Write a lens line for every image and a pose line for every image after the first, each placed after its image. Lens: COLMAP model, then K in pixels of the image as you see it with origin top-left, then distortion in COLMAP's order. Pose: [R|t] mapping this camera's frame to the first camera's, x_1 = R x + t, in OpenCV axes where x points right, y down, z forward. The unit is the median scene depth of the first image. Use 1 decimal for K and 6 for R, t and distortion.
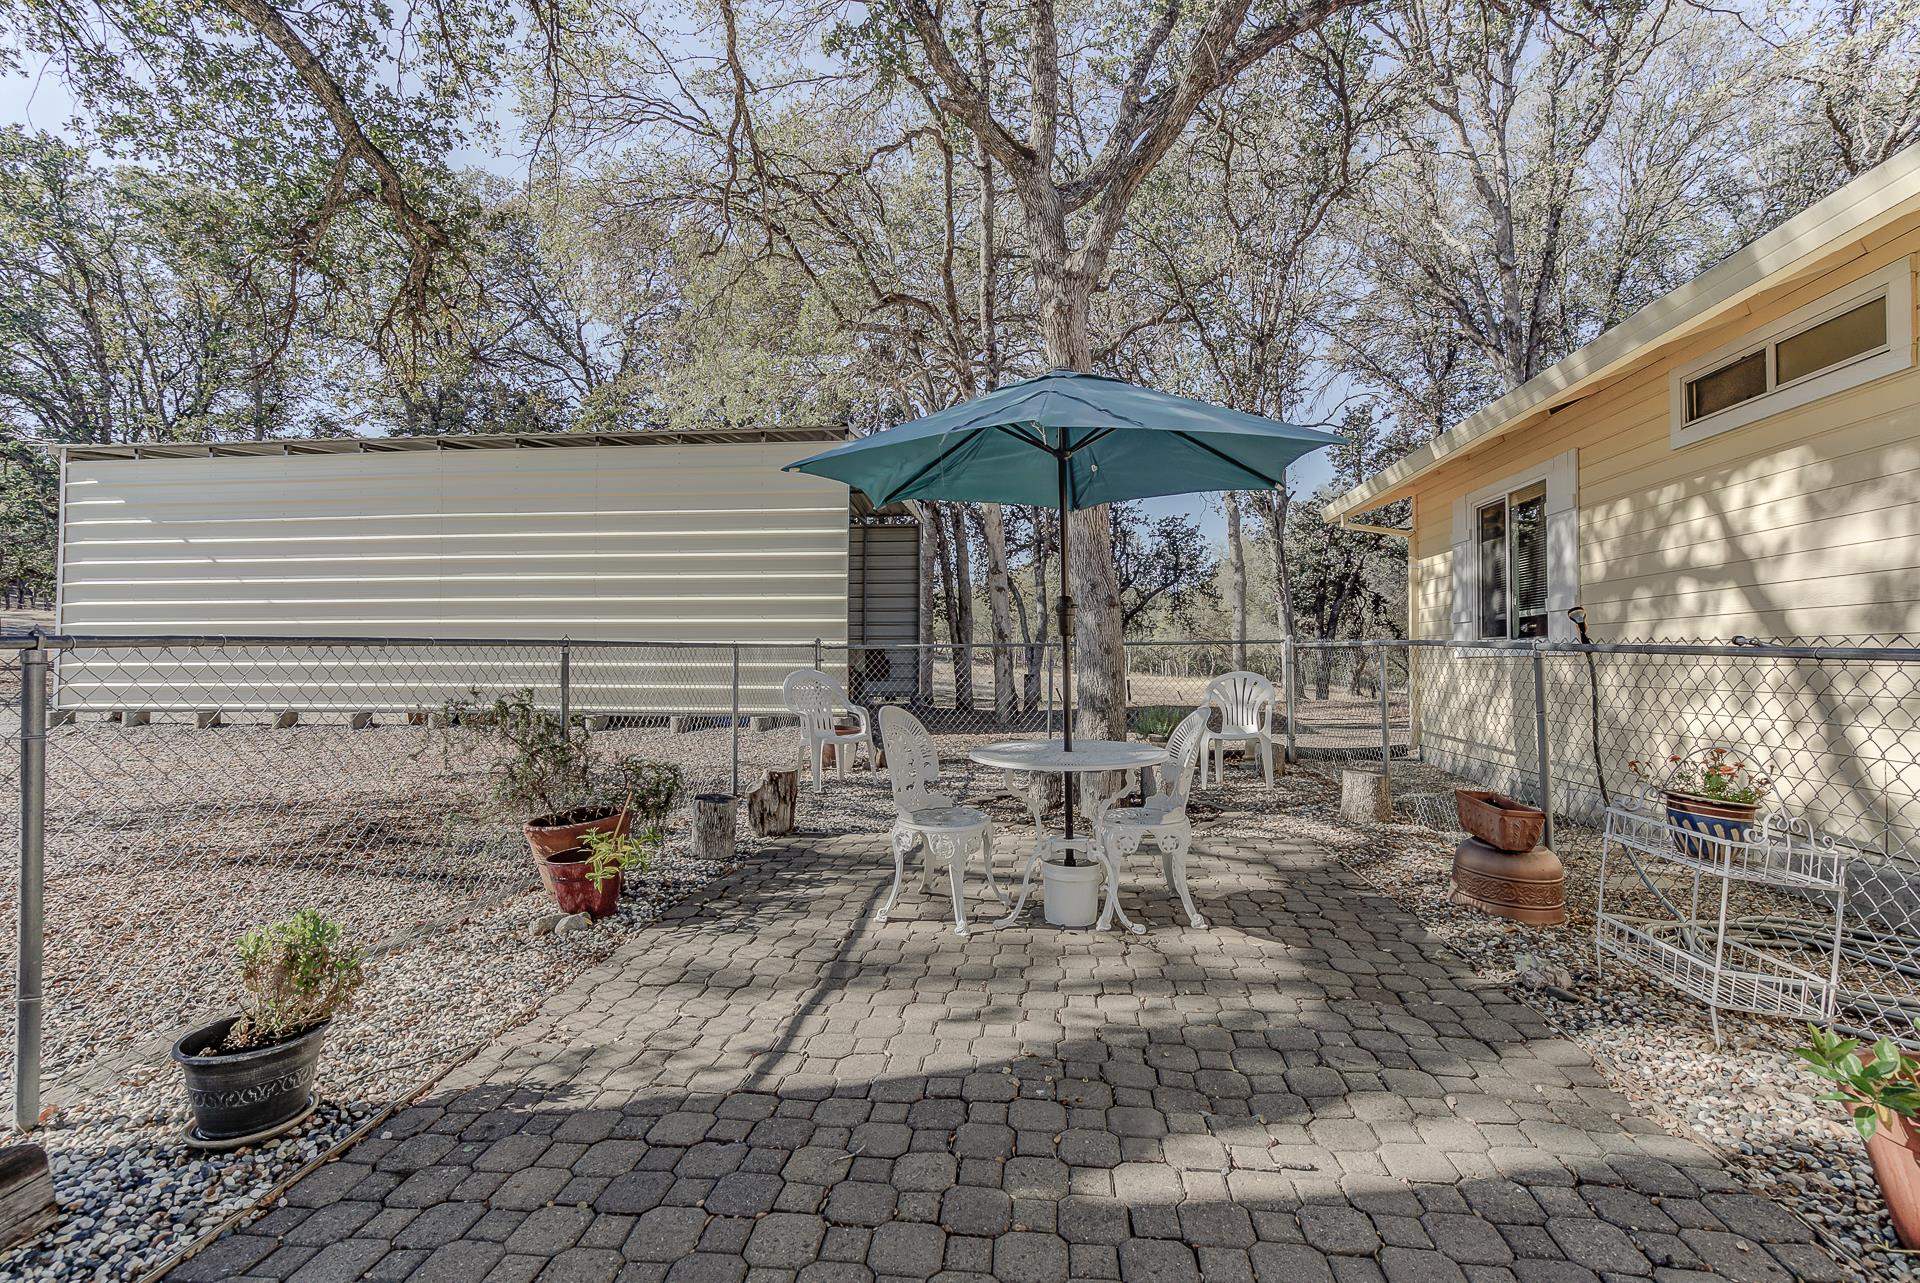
lens RADIAL K [[879.9, 0, 951.5], [0, 879.9, 639.6], [0, 0, 1]] dist [-0.039689, 0.025410]
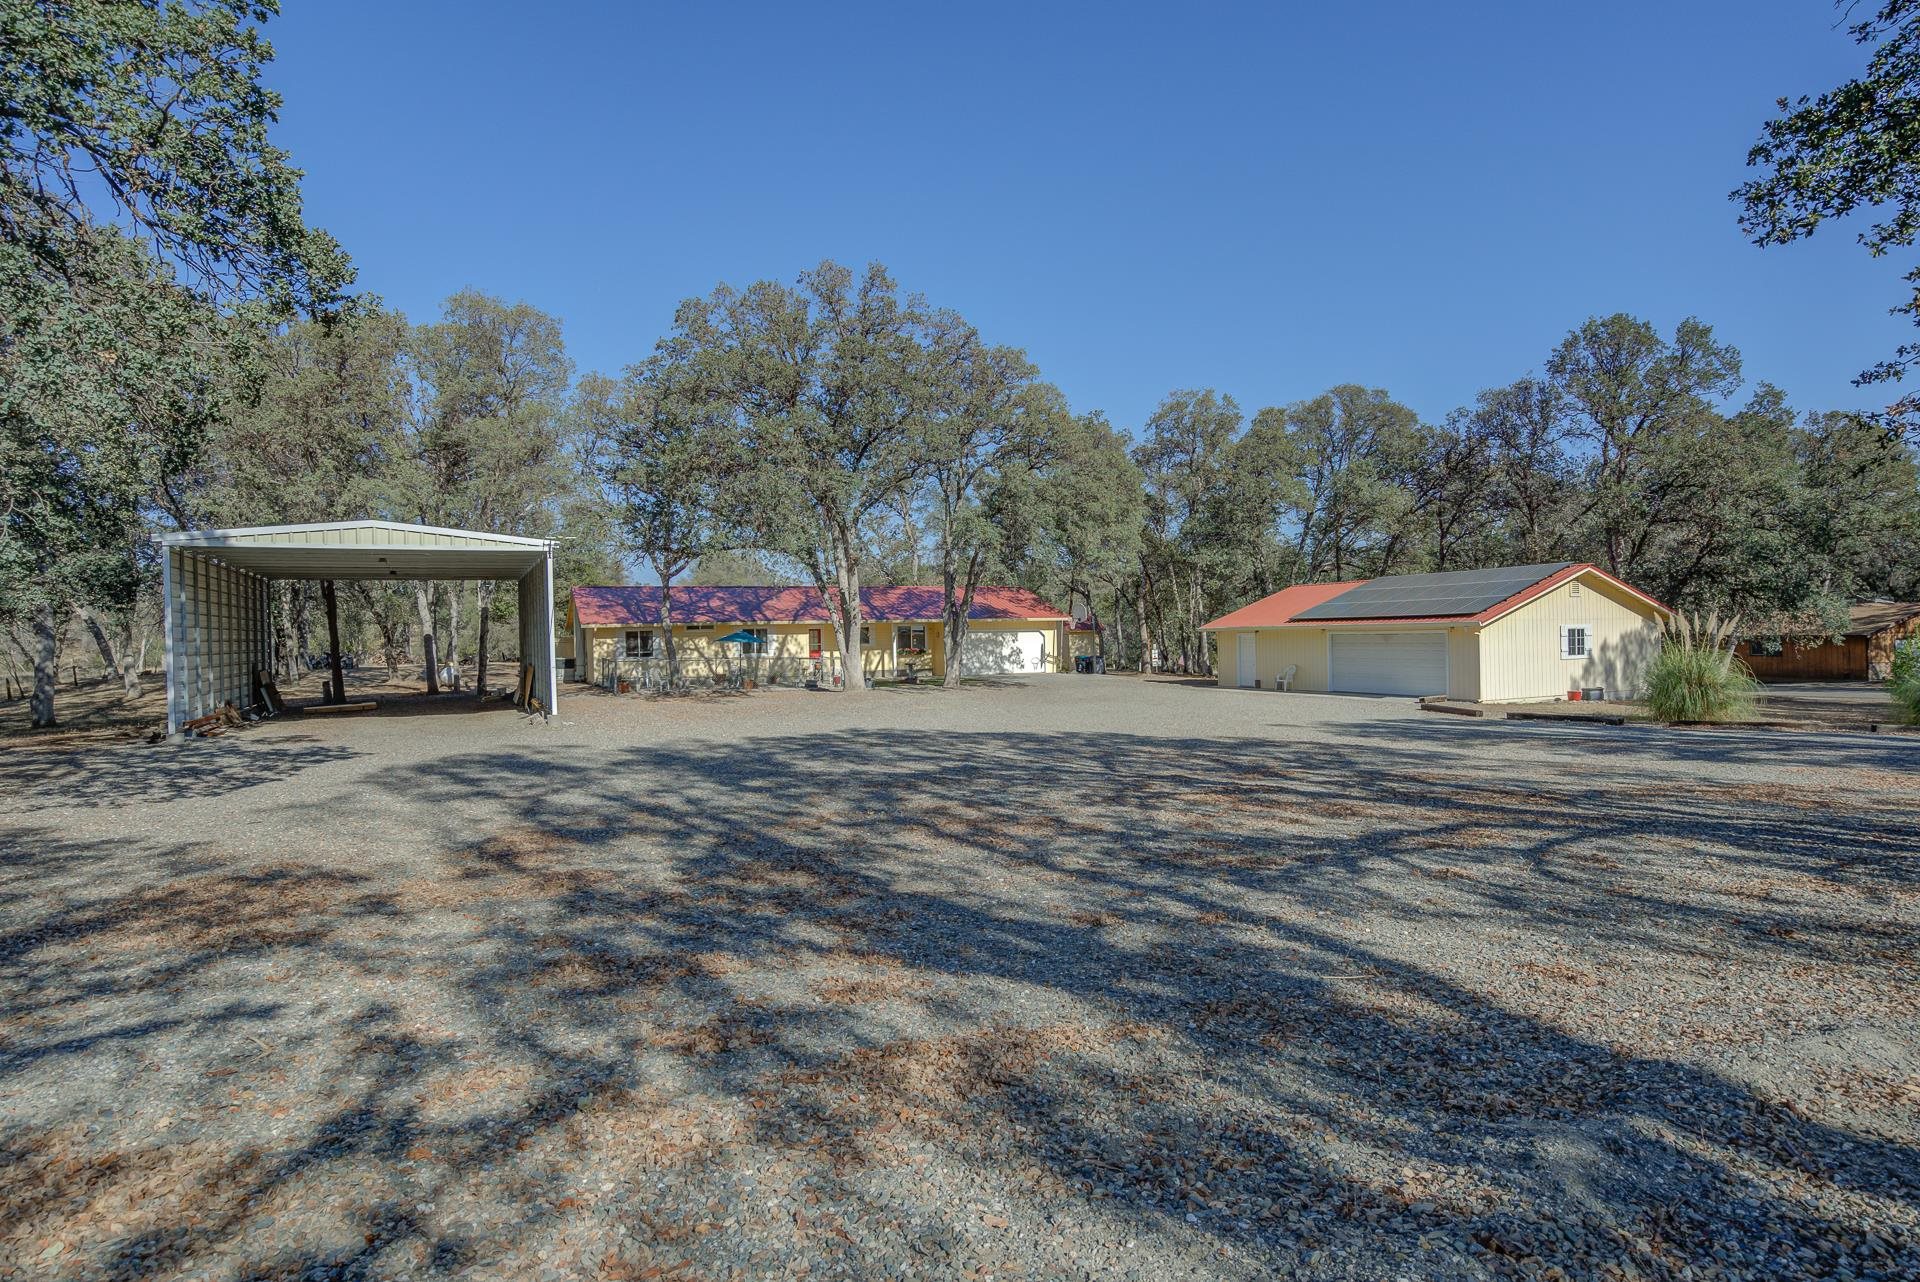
lens RADIAL K [[957.6, 0, 960.0], [0, 957.6, 641.0], [0, 0, 1]] dist [-0.030997, 0.023485]
pose [[-0.569688, -0.001513, 0.821860, -5.434328], [-0.002298, 0.999997, 0.000248, -0.111730], [-0.821858, -0.001747, -0.569690, 2.761739]]
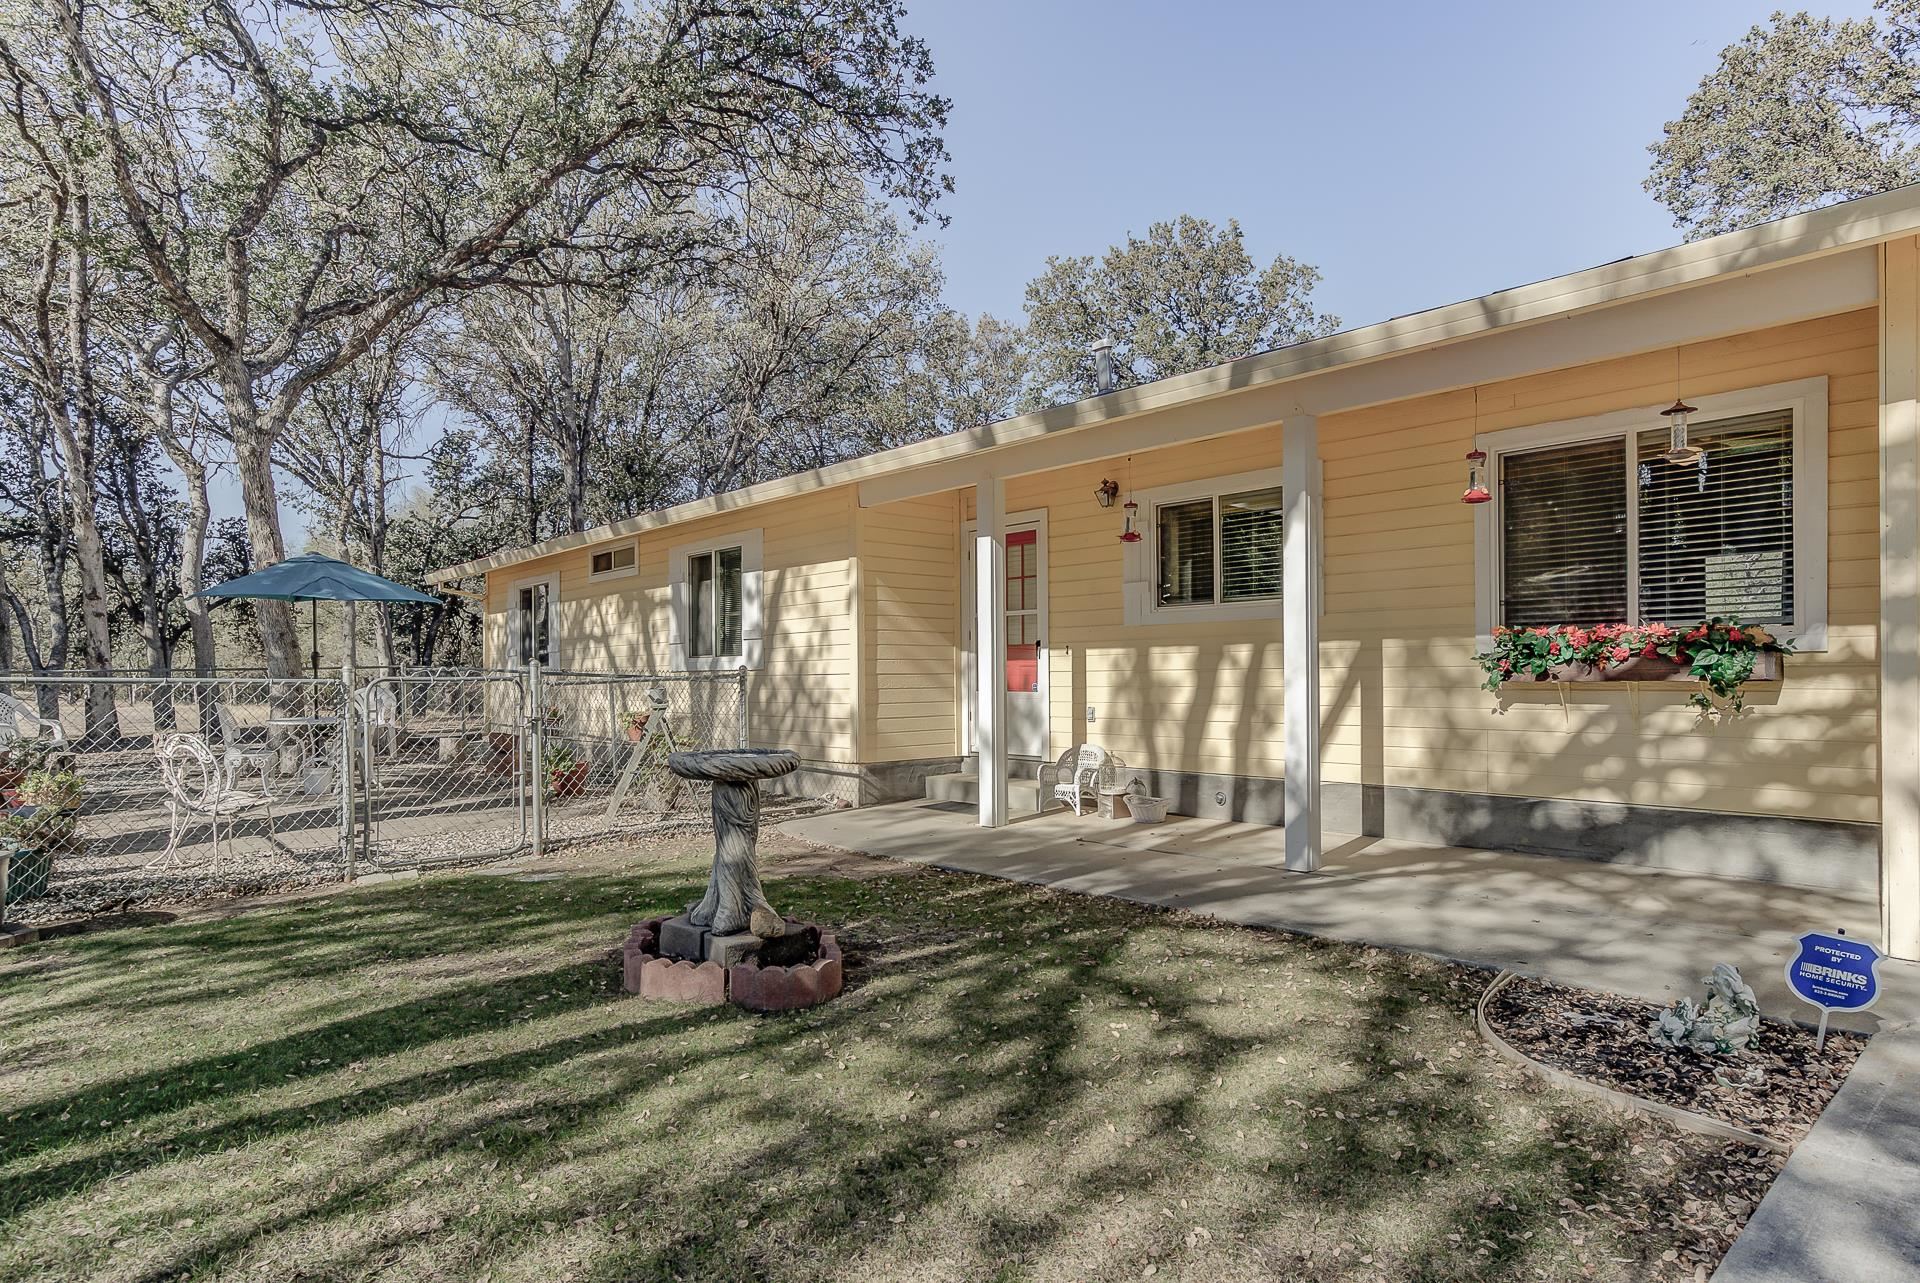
lens RADIAL K [[1041.2, 0, 961.4], [0, 1041.2, 674.7], [0, 0, 1]] dist [-0.036568, 0.034438]
pose [[0.631144, -0.006147, 0.775642, -0.493442], [-0.006873, 0.999885, 0.013516, -0.016737], [-0.775635, -0.013862, 0.631029, -1.107151]]
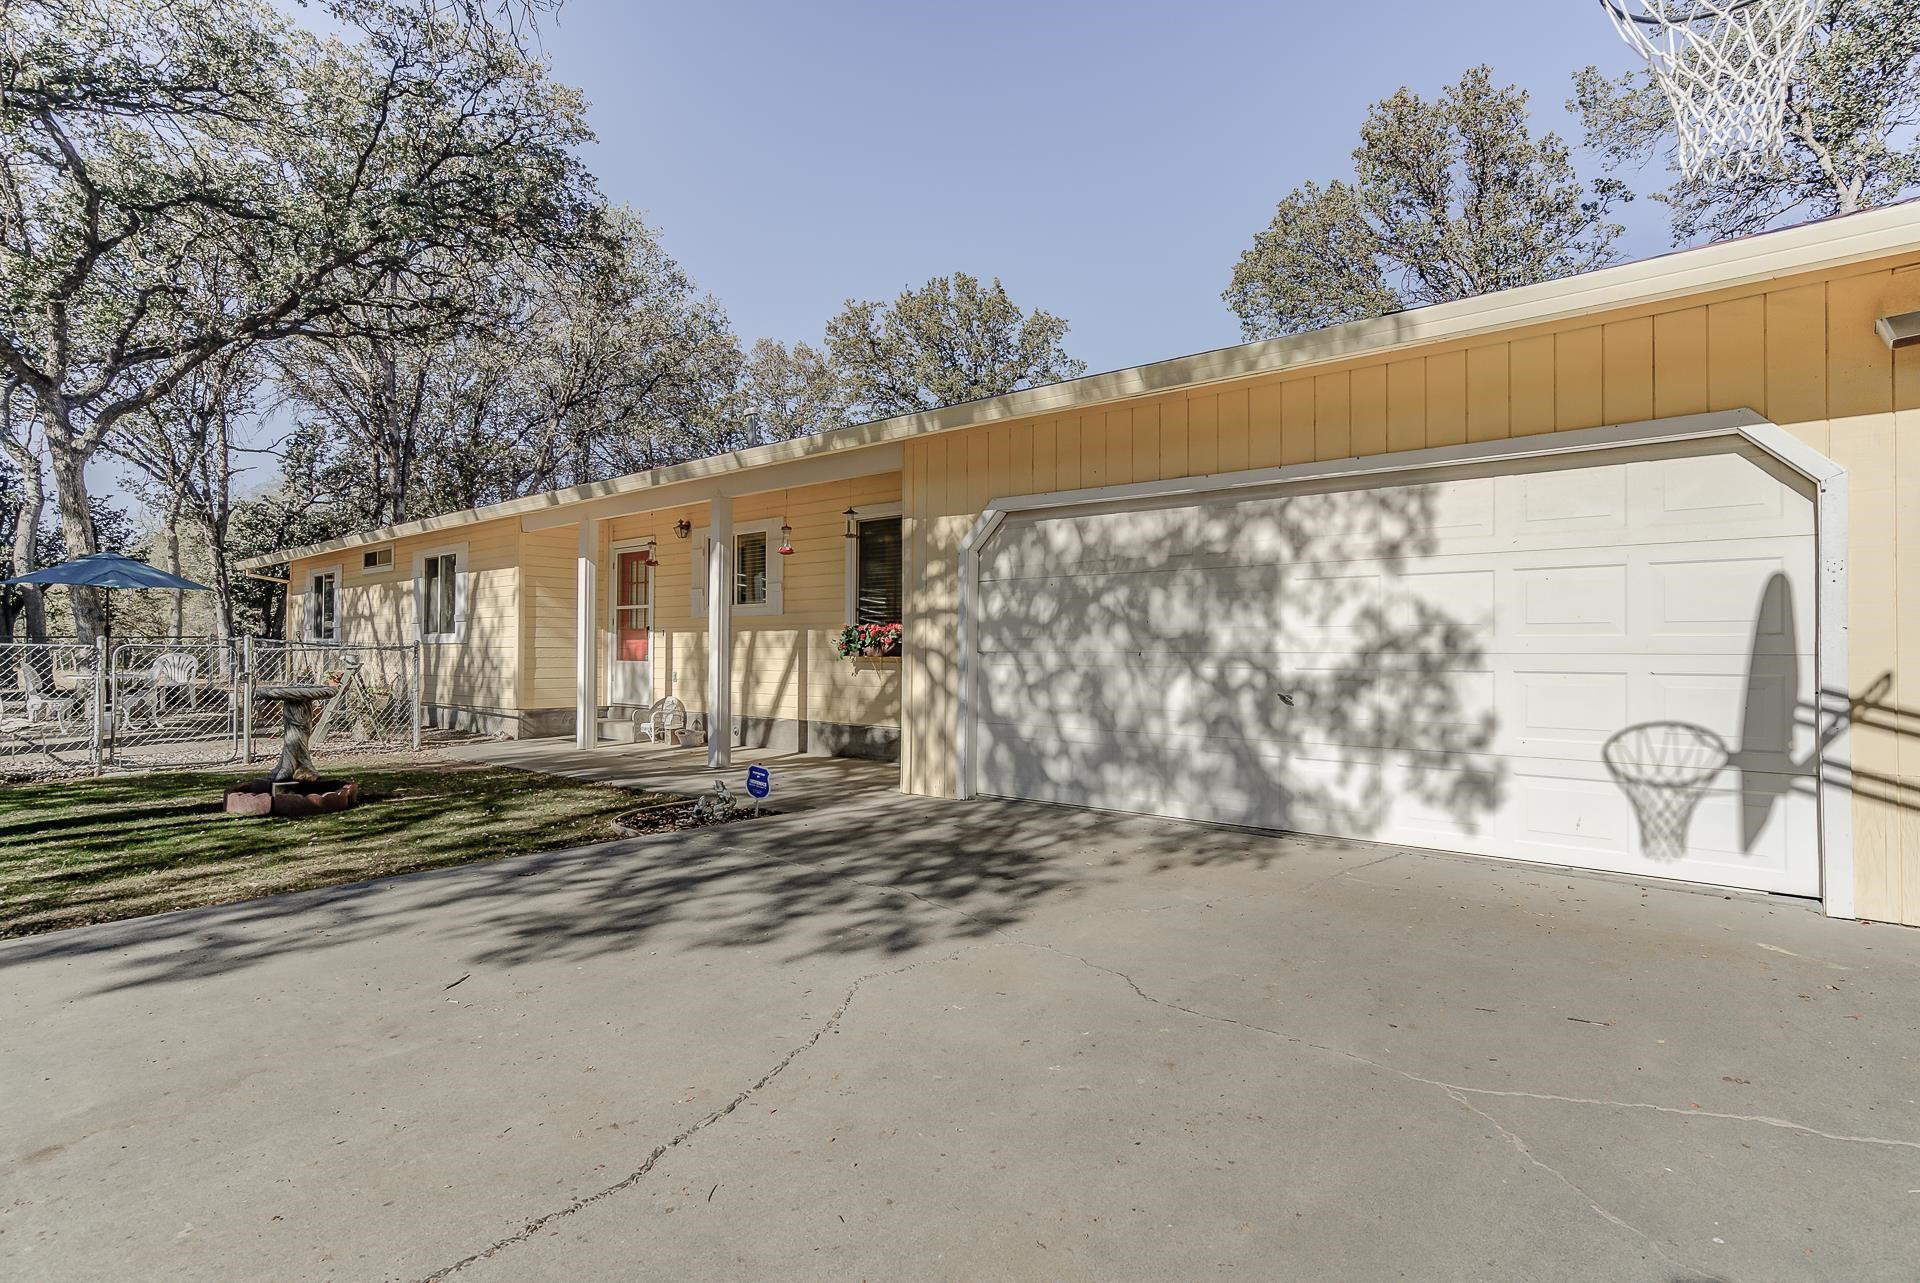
lens RADIAL K [[957.6, 0, 960.0], [0, 957.6, 641.5], [0, 0, 1]] dist [-0.030997, 0.023485]
pose [[0.531875, 0.011629, 0.846743, -0.606249], [-0.022177, 0.999754, 0.000200, -0.027948], [-0.846532, -0.018885, 0.532002, -1.825362]]
